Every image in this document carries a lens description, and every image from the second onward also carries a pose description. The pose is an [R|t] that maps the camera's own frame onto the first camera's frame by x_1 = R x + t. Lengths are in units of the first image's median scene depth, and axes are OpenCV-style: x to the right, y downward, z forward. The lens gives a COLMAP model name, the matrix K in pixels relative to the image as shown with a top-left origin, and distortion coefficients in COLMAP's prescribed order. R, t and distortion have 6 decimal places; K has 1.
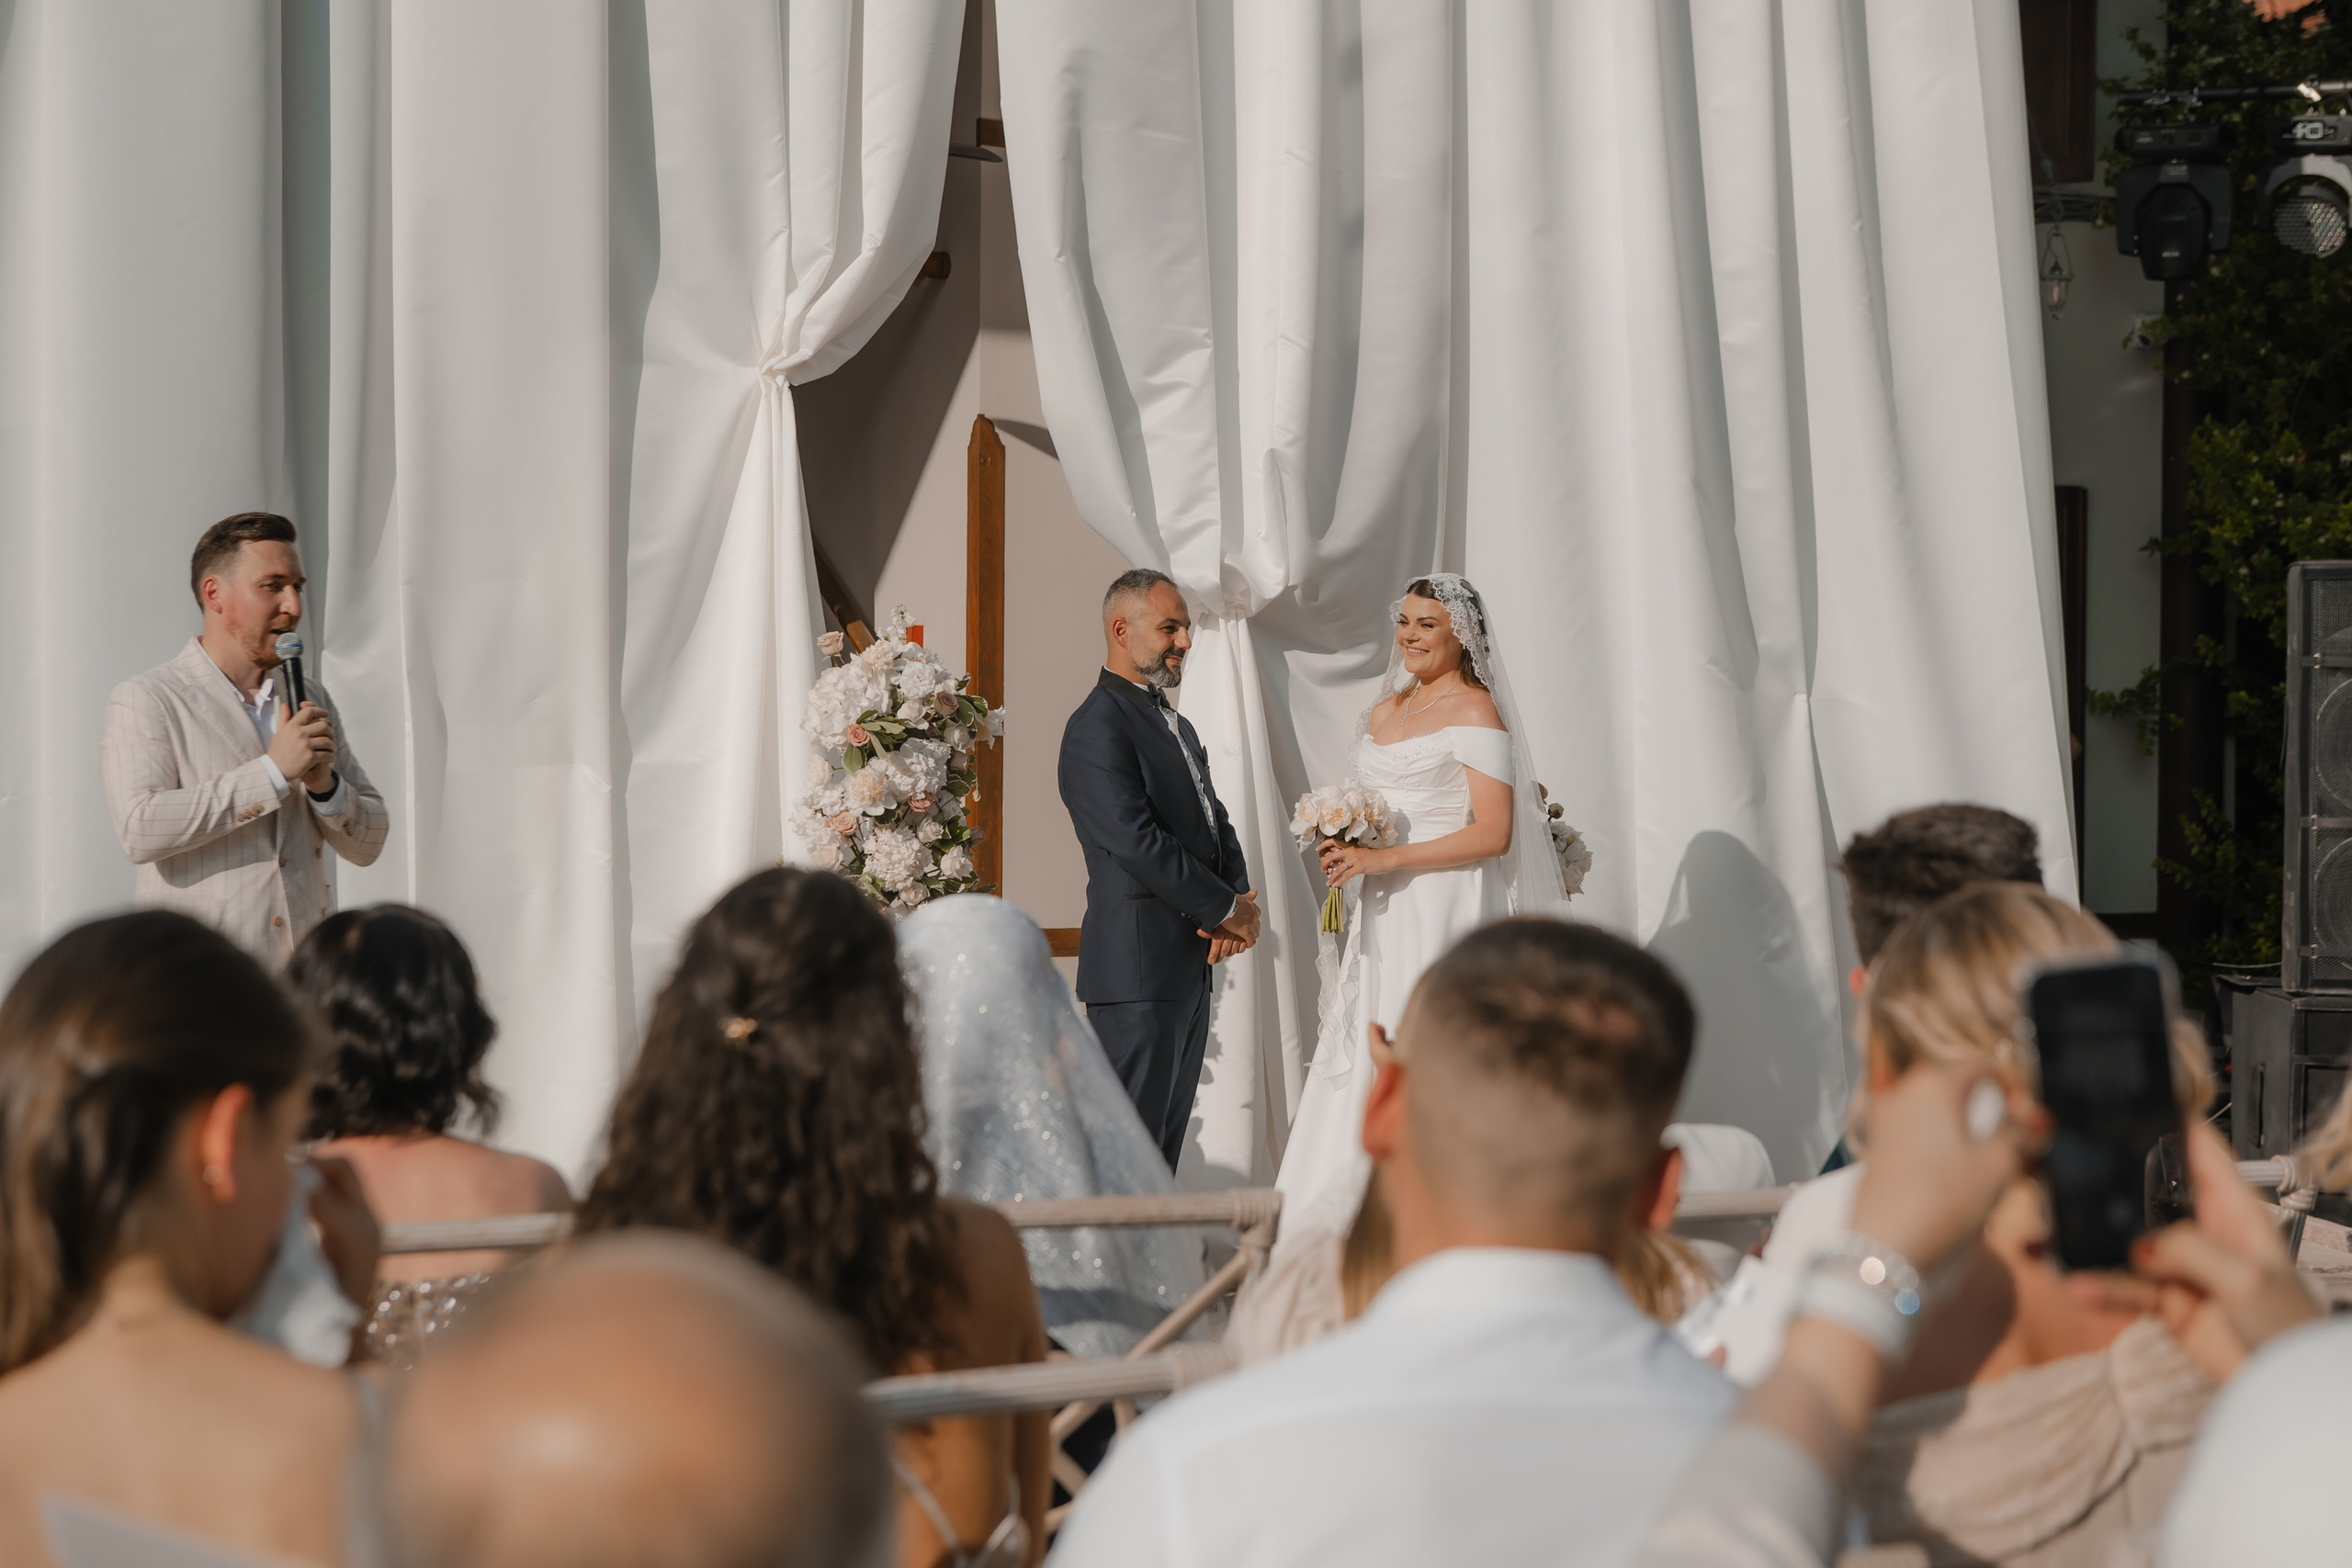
lens RADIAL K [[4941.8, 0, 1170.0], [0, 4941.8, 799.0], [0, 0, 1]] dist [0.068611, 0.000000]
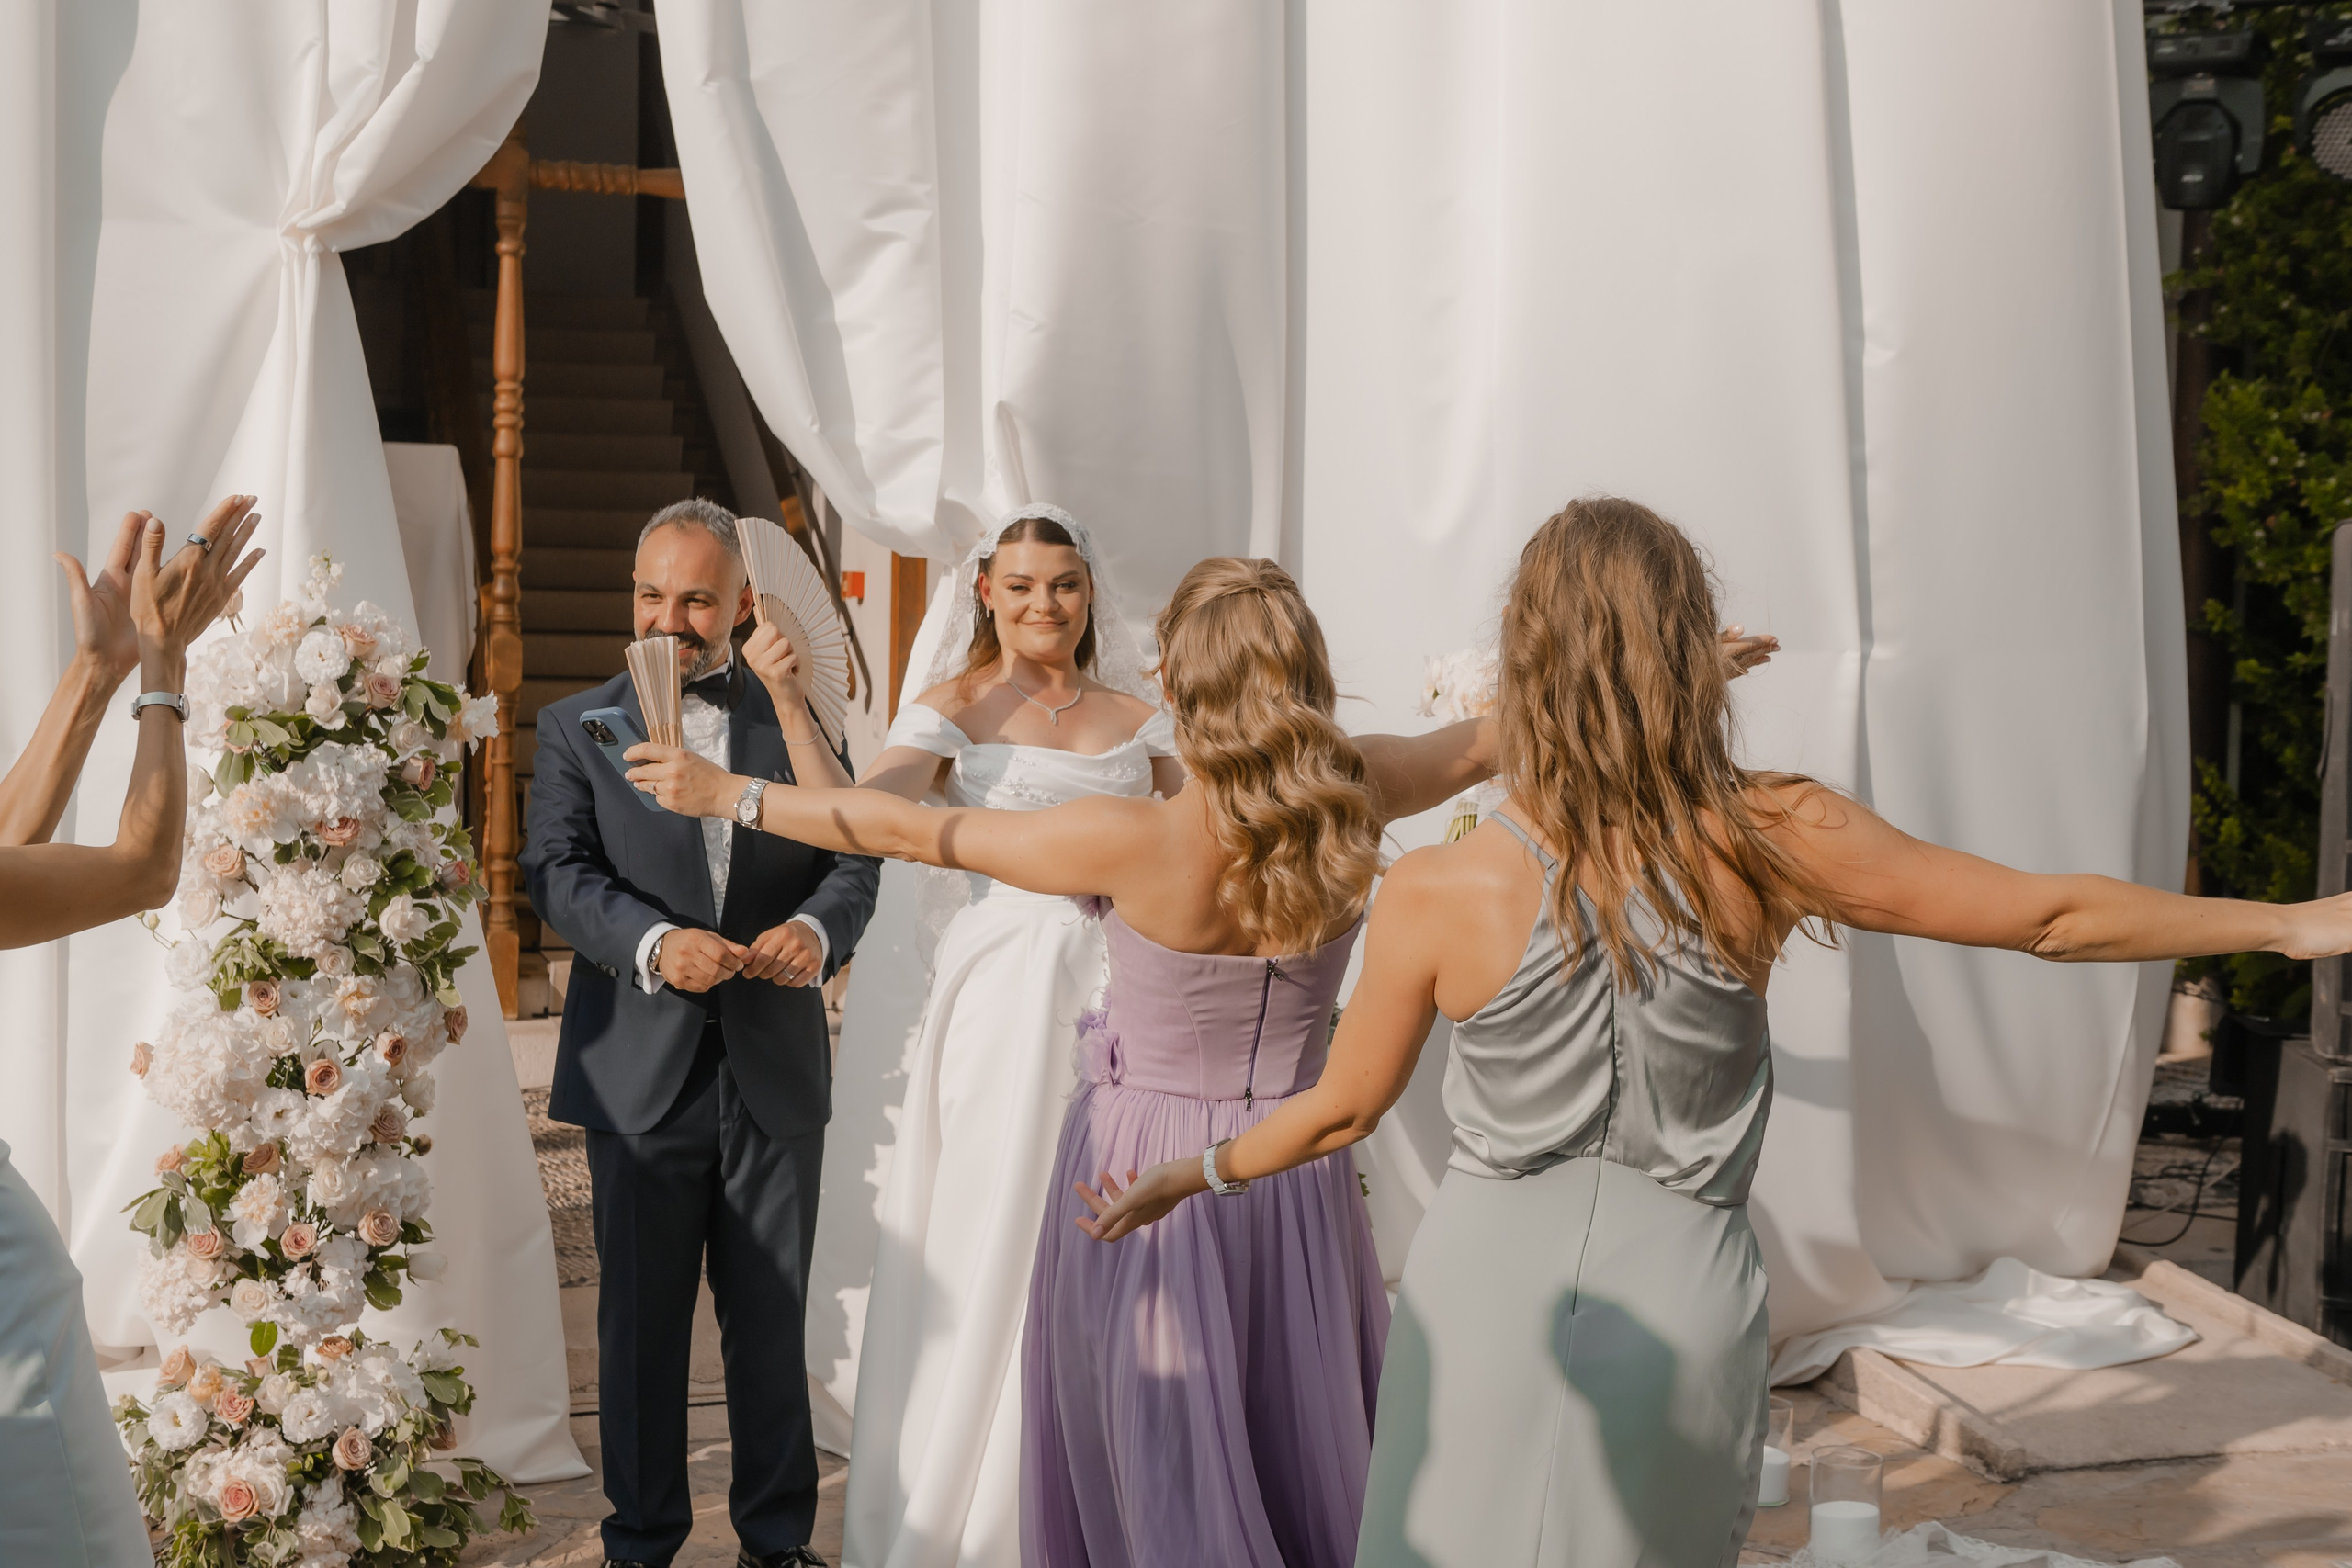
lens RADIAL K [[3082.5, 0, 1194.3], [0, 3082.5, 752.4], [0, 0, 1]] dist [-0.007237, 0.000000]
pose [[0.994414, 0.024111, -0.102759, 0.081372], [-0.021200, 0.999345, 0.029326, -0.018526], [0.103398, -0.026984, 0.994274, 0.422605]]
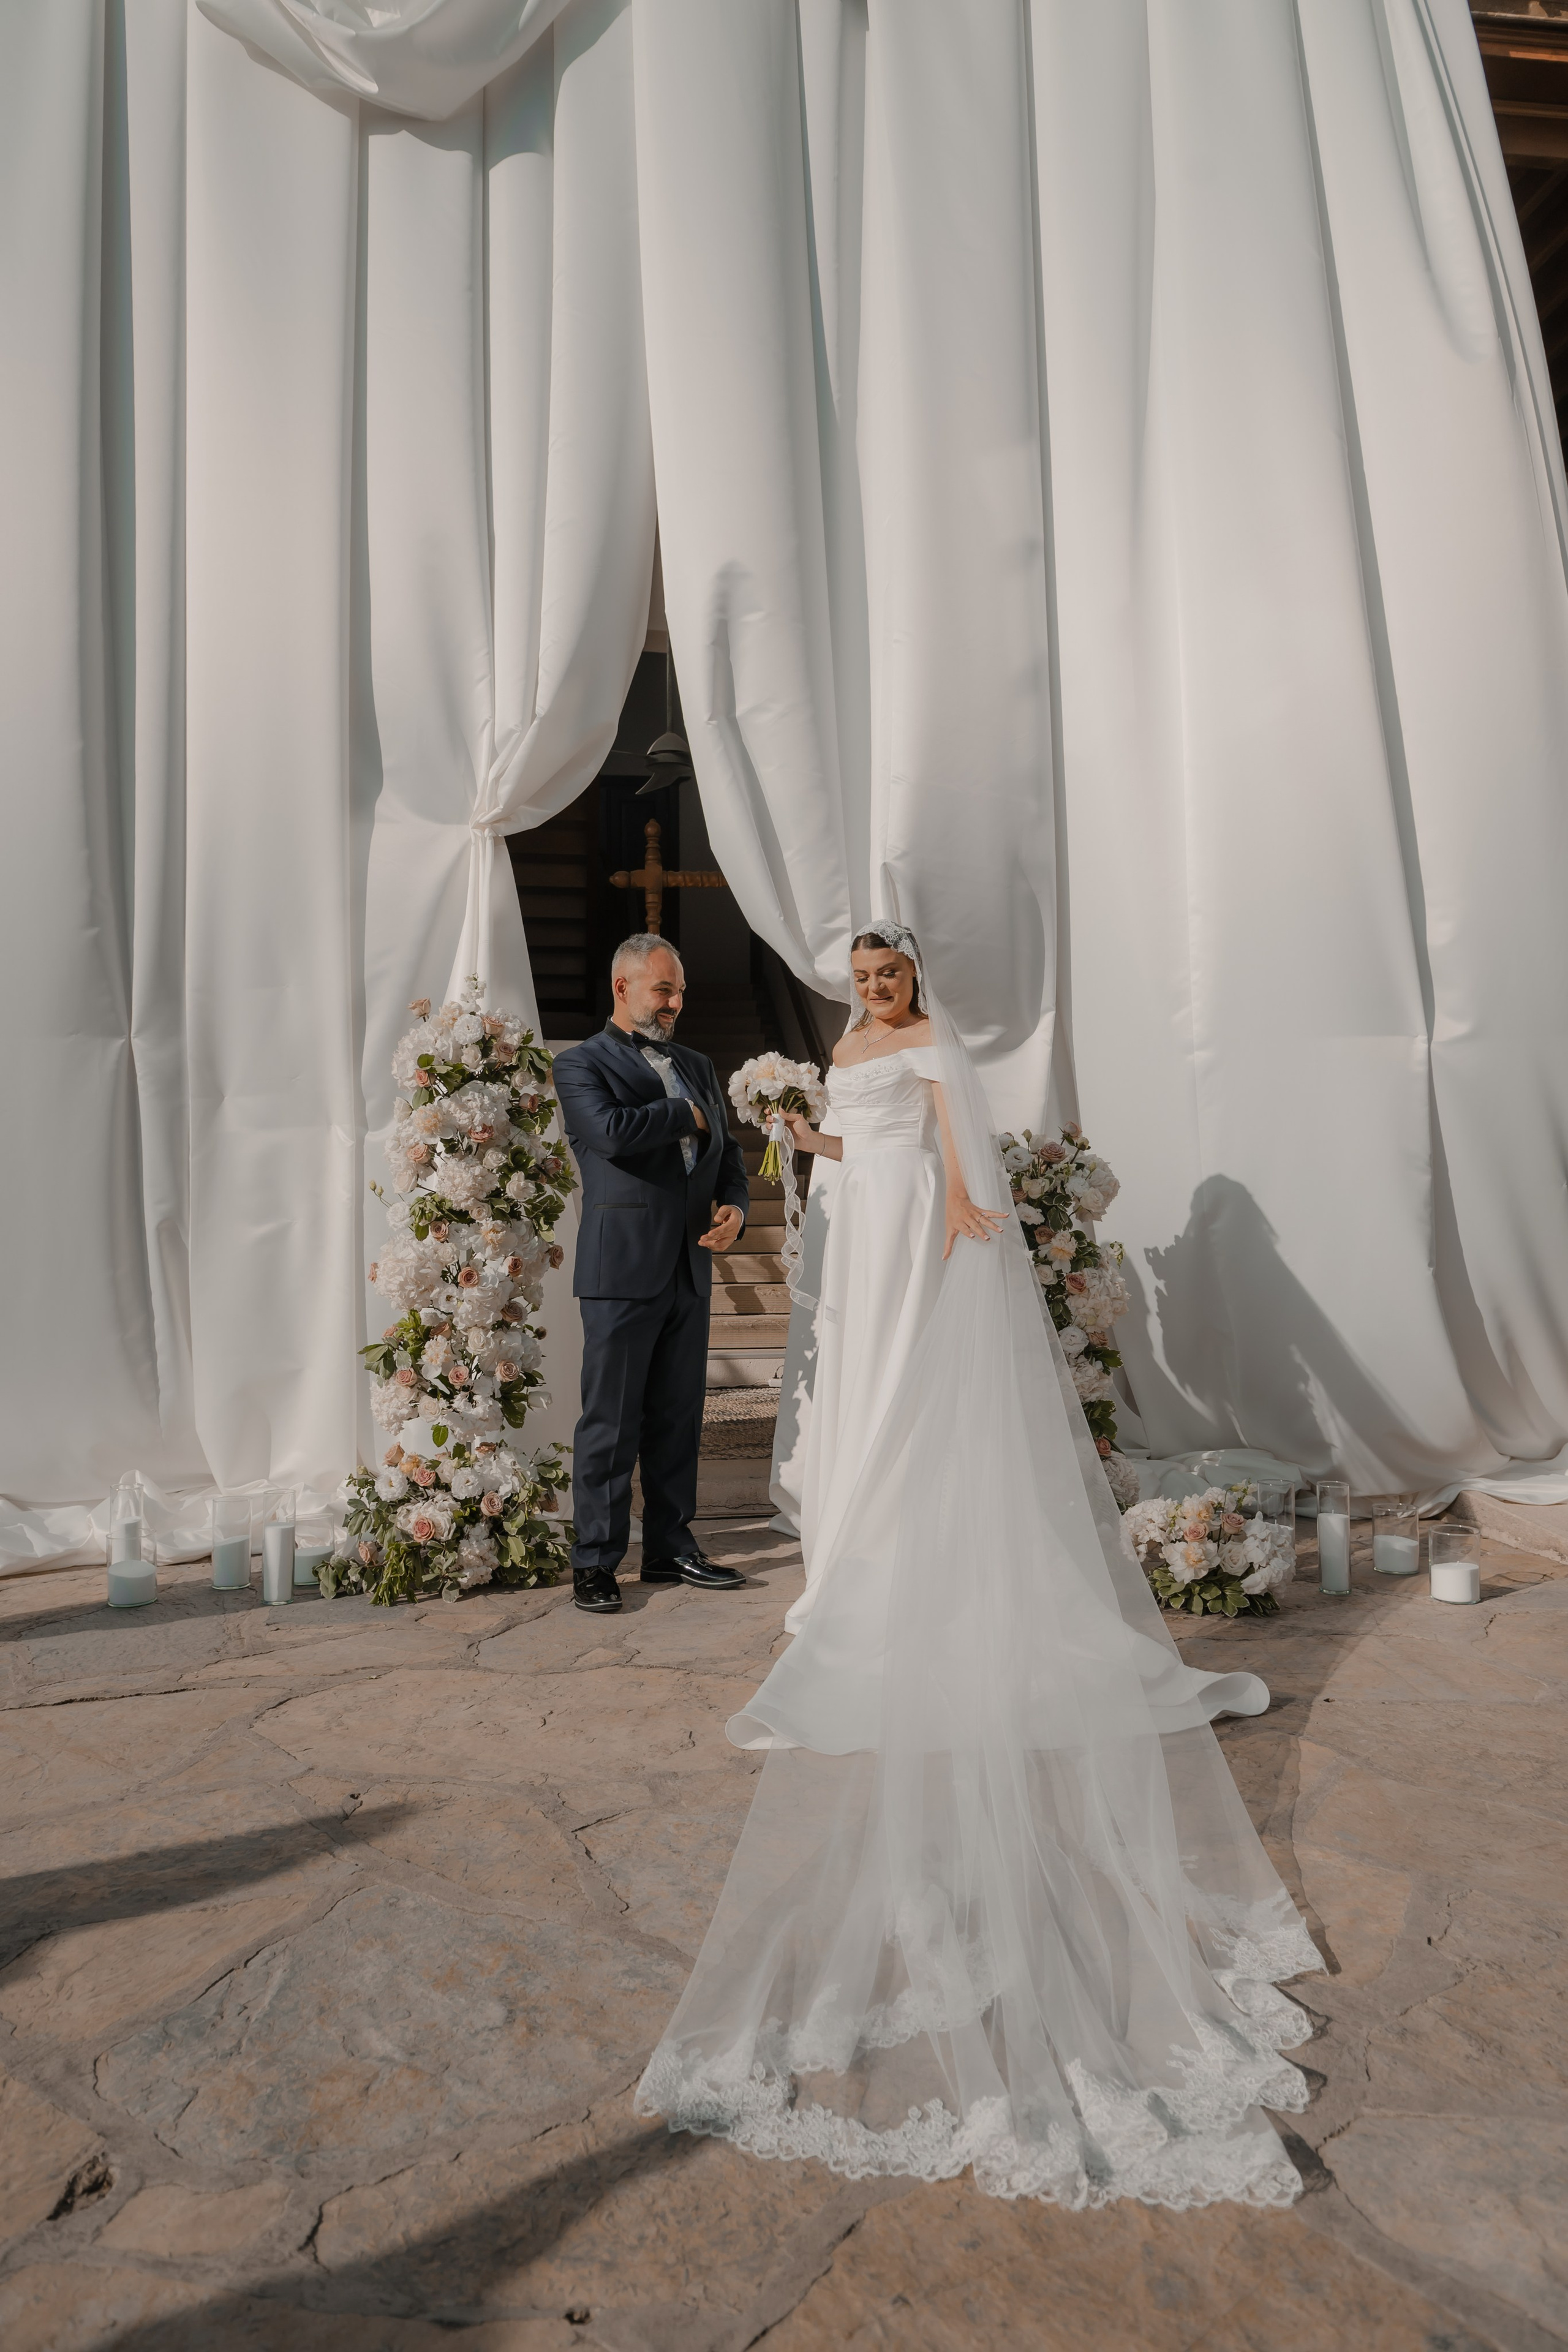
lens RADIAL K [[1682.8, 0, 756.1], [0, 1682.8, 1127.4], [0, 0, 1]] dist [-0.005505, 0.001953]
pose [[0.951747, -0.031379, -0.305274, 0.097582], [0.007975, 0.996952, -0.077611, 0.022211], [0.306779, 0.071431, 0.949096, 0.461635]]
